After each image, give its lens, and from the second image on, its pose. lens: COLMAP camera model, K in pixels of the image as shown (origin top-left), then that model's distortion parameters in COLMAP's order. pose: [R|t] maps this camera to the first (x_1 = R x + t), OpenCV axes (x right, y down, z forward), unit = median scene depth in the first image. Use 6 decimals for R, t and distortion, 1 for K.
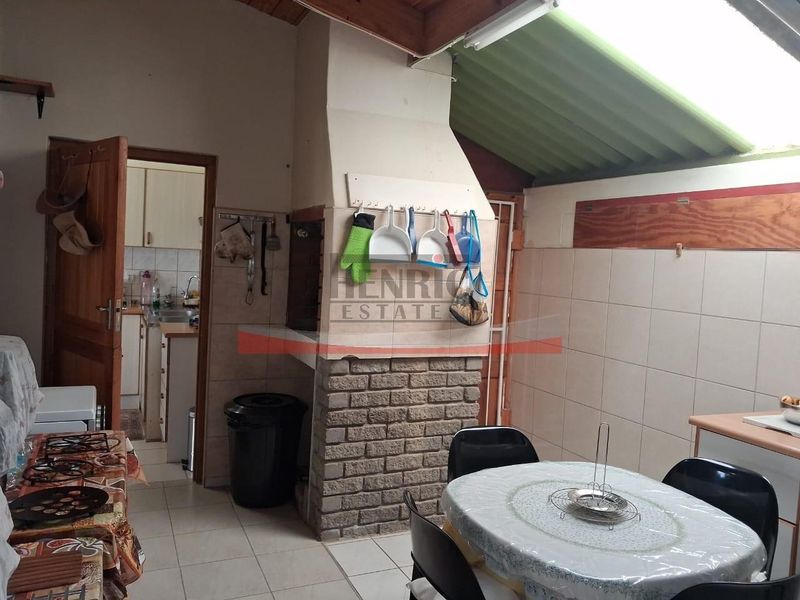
lens RADIAL K [[607.1, 0, 400.0], [0, 607.1, 300.0], [0, 0, 1]] dist [0.120896, -0.205784]
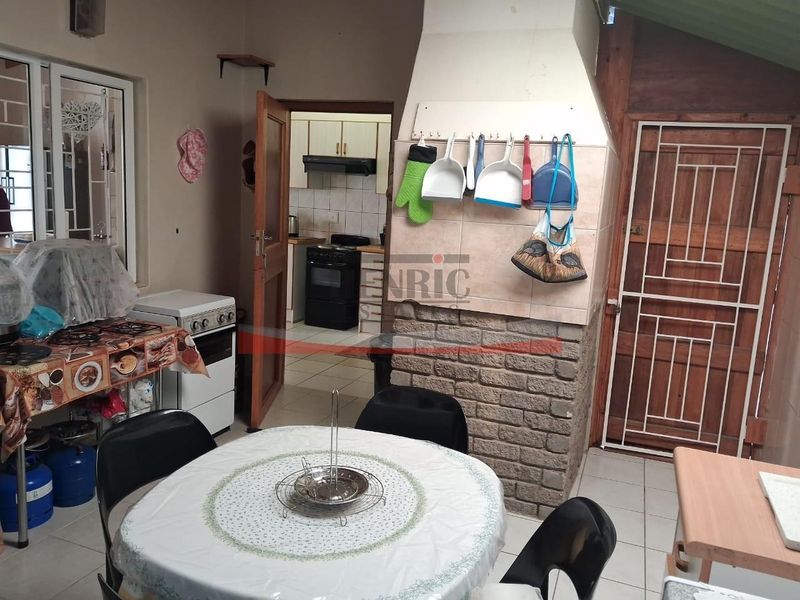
lens RADIAL K [[591.5, 0, 400.0], [0, 591.5, 300.0], [0, 0, 1]] dist [0.126649, -0.196228]
pose [[0.718612, 0.115440, -0.685763, 0.513092], [-0.071389, 0.993162, 0.092379, 0.006890], [0.691738, -0.017428, 0.721938, 0.299675]]
